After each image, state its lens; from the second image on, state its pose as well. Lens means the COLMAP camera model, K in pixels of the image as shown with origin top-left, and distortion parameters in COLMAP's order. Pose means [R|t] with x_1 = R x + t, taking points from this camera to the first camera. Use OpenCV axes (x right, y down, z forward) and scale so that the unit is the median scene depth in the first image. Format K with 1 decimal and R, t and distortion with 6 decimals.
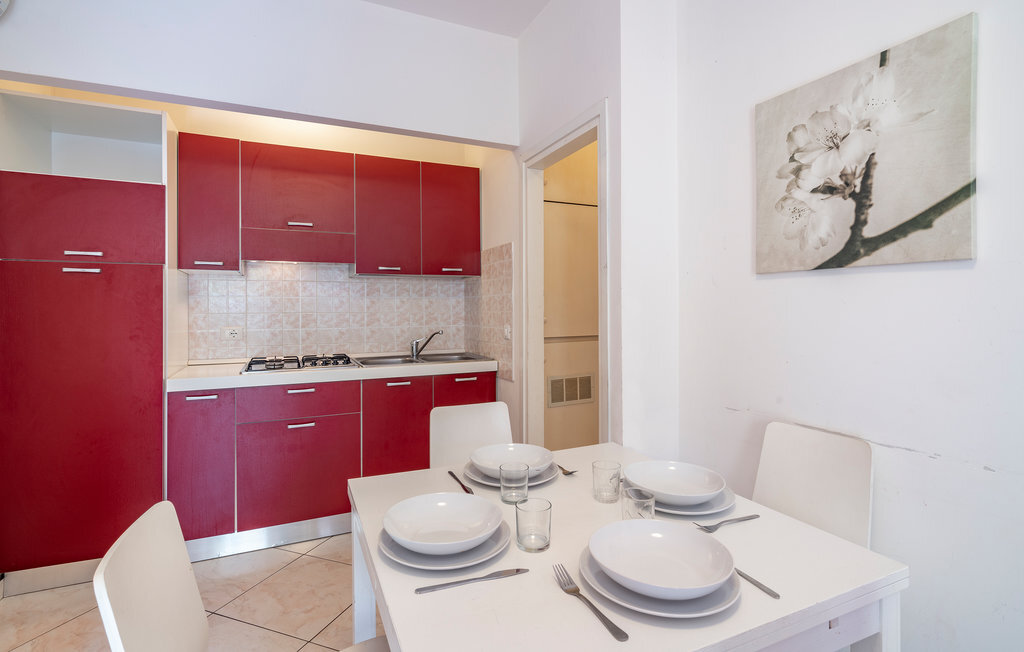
lens RADIAL K [[481.9, 0, 510.3], [0, 481.9, 306.2], [0, 0, 1]] dist [0.001443, 0.000327]
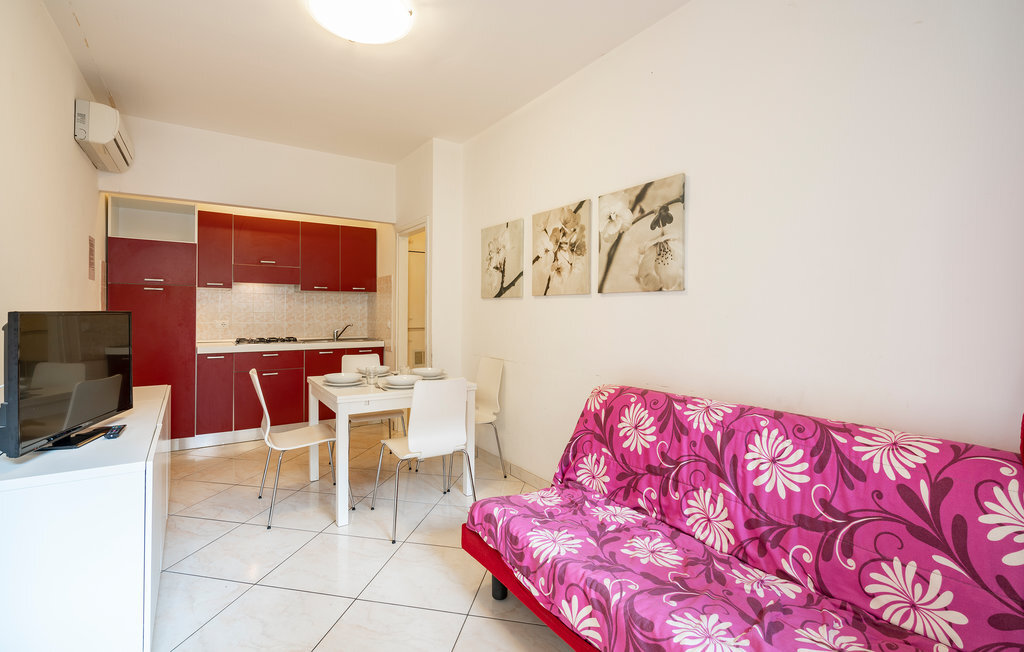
lens RADIAL K [[470.7, 0, 506.7], [0, 470.7, 311.6], [0, 0, 1]] dist [-0.002414, -0.000356]
pose [[0.988870, 0.010972, 0.148374, 0.171678], [-0.011413, 0.999933, 0.002126, -0.003505], [-0.148341, -0.003796, 0.988929, -0.825258]]
